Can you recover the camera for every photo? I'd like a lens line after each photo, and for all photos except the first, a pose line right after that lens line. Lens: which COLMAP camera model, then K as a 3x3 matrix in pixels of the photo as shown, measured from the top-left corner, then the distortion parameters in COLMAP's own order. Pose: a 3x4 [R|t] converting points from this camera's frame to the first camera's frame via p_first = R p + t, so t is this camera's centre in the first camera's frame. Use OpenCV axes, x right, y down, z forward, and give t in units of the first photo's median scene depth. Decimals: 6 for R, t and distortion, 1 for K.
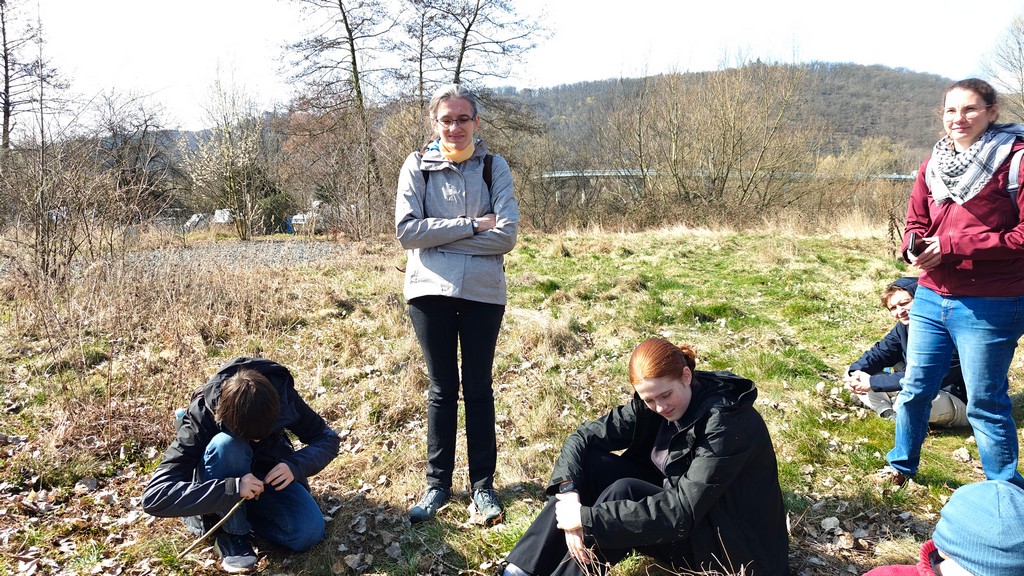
lens RADIAL K [[687.2, 0, 512.0], [0, 687.2, 288.0], [0, 0, 1]] dist [0.056674, -0.056386]
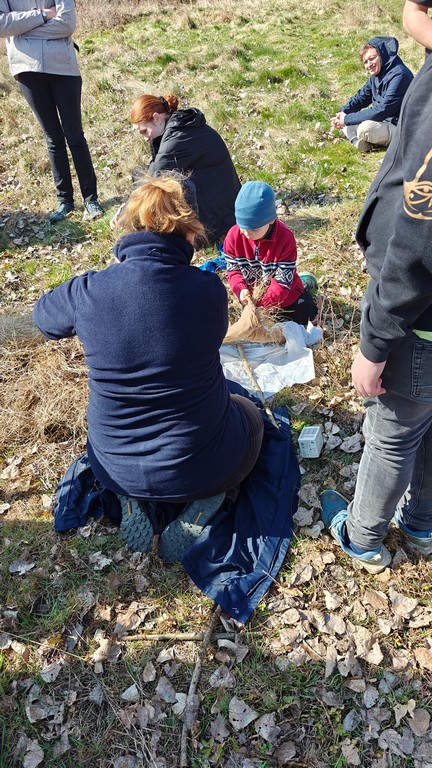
lens RADIAL K [[515.4, 0, 225.3], [0, 515.4, 380.4], [0, 0, 1]] dist [0.056674, -0.056386]
pose [[0.994812, -0.091733, 0.043985, 0.142783], [0.055374, 0.850954, 0.522314, 0.008139], [-0.085343, -0.517168, 0.851618, -0.269957]]
